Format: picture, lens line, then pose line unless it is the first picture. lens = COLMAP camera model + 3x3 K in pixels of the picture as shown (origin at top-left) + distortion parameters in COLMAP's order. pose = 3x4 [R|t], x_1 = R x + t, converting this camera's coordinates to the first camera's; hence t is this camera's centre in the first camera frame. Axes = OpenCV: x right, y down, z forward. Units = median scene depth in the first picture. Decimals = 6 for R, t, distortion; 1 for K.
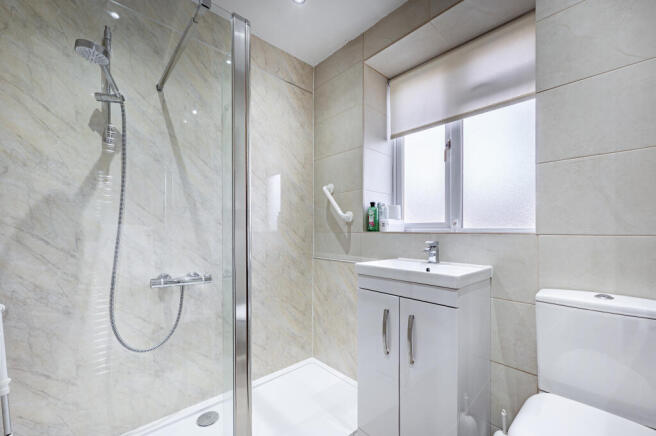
lens RADIAL K [[269.4, 0, 356.5], [0, 269.4, 228.0], [0, 0, 1]] dist [-0.000637, -0.000036]
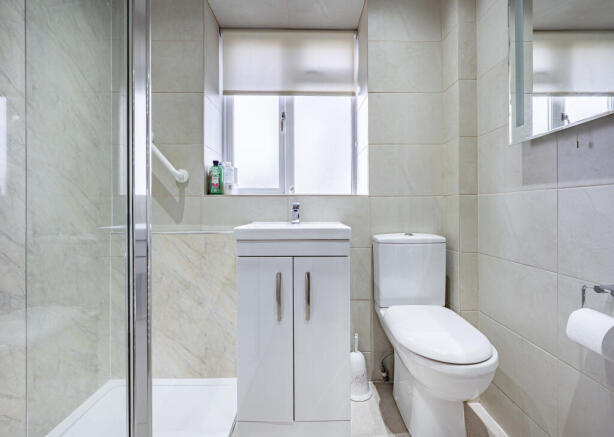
lens RADIAL K [[262.9, 0, 308.3], [0, 262.9, 202.7], [0, 0, 1]] dist [-0.000723, -0.000048]
pose [[0.691275, 0.005715, 0.722570, -0.341761], [0.000653, 0.999963, -0.008534, 0.045614], [-0.722592, 0.006371, 0.691245, 0.204188]]
